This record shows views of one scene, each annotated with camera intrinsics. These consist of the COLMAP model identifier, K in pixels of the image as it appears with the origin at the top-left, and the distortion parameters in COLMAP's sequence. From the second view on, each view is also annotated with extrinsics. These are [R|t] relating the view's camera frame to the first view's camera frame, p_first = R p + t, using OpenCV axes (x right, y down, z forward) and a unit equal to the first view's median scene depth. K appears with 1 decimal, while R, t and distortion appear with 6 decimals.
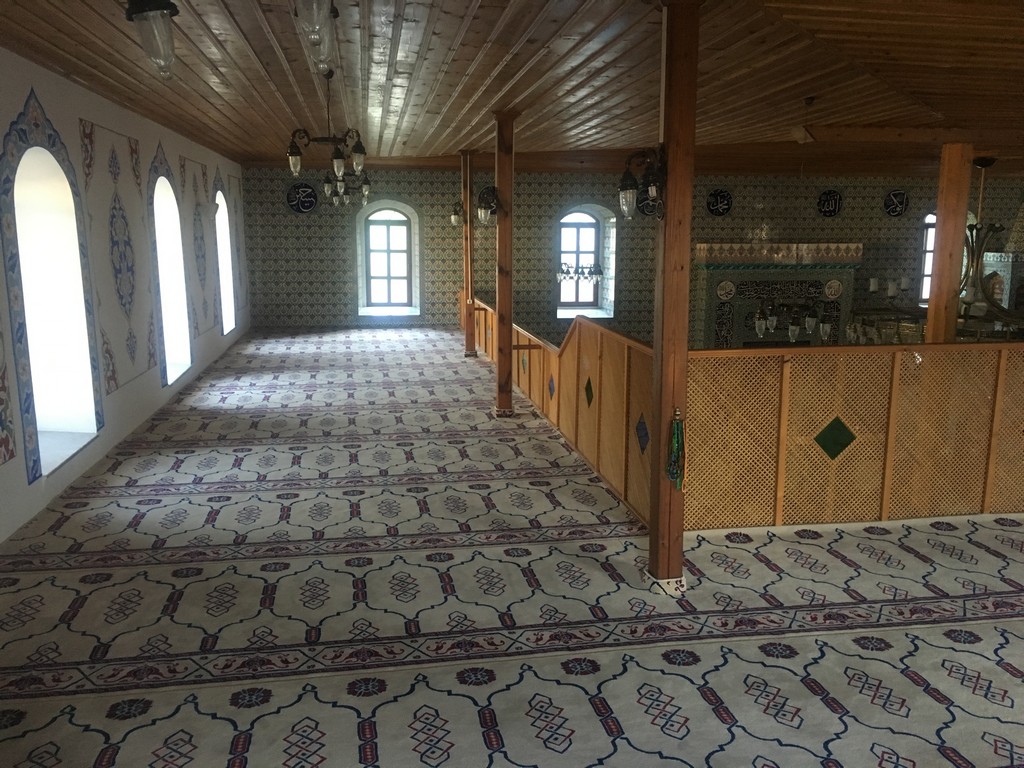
lens RADIAL K [[852.2, 0, 533.5], [0, 852.2, 381.4], [0, 0, 1]] dist [0.072288, -0.084185]
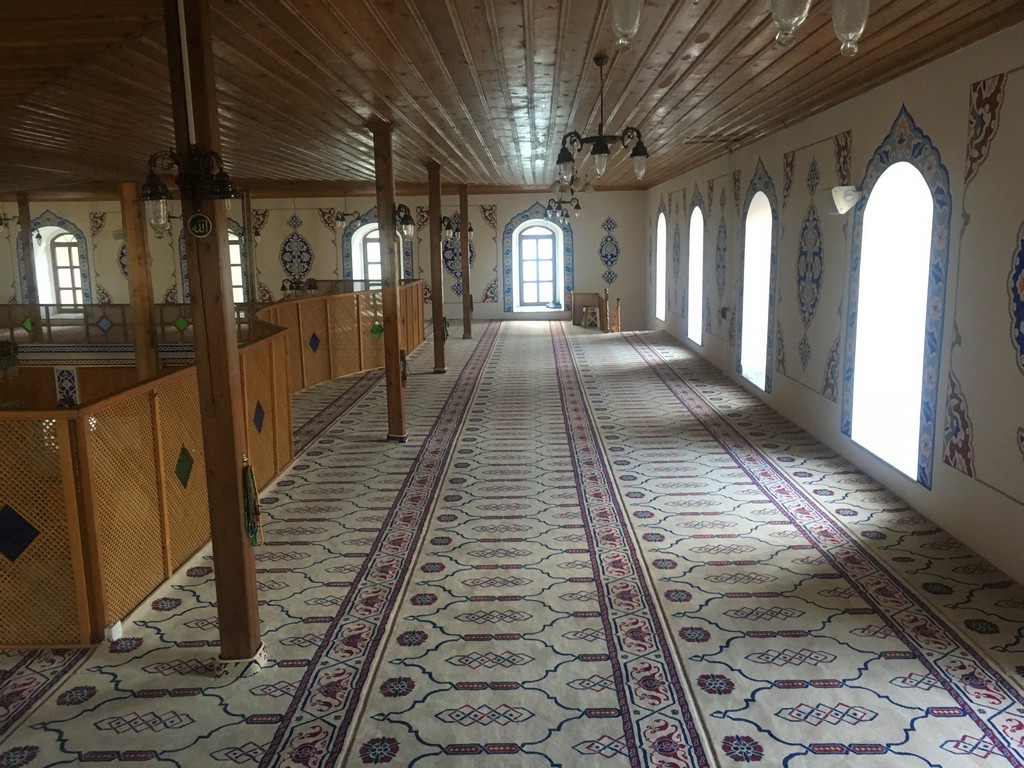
lens RADIAL K [[852.2, 0, 507.0], [0, 852.2, 388.4], [0, 0, 1]] dist [0.072288, -0.084185]
pose [[0.211844, -0.172984, 0.961873, -0.622338], [0.186096, 0.973343, 0.134061, -0.103132], [-0.959422, 0.150600, 0.238388, 0.556553]]
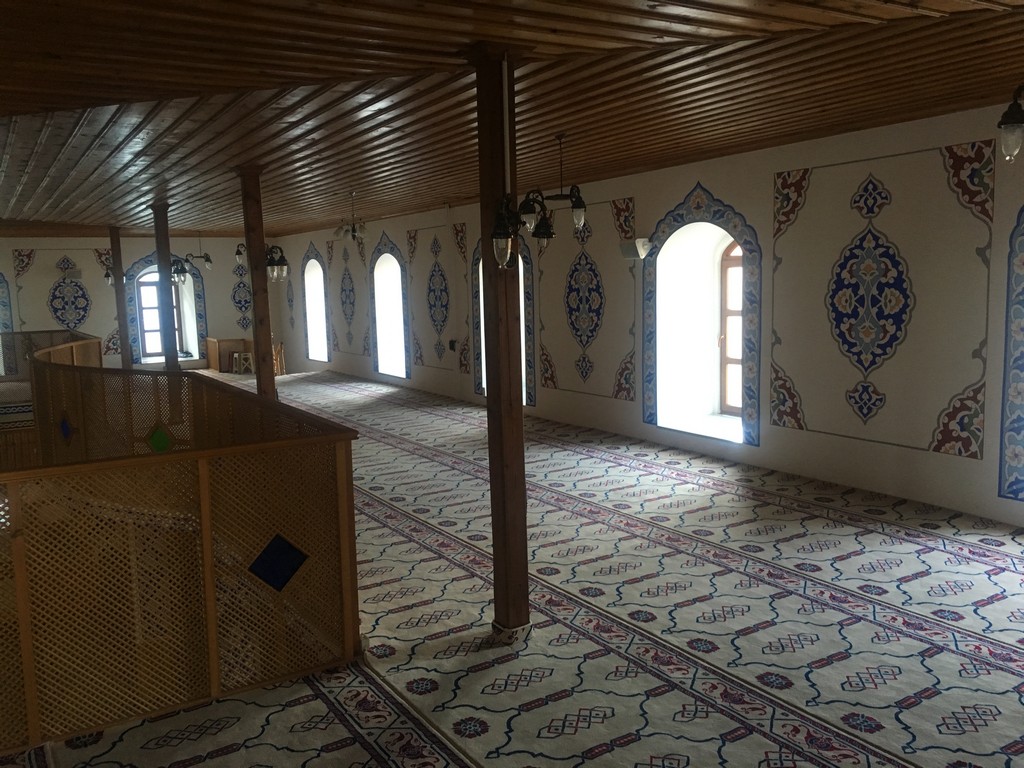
lens RADIAL K [[852.2, 0, 506.9], [0, 852.2, 386.6], [0, 0, 1]] dist [0.072288, -0.084185]
pose [[-0.346771, -0.111324, 0.931320, -0.810542], [0.188721, 0.964344, 0.185541, -0.244983], [-0.918768, 0.240100, -0.313397, 1.376743]]
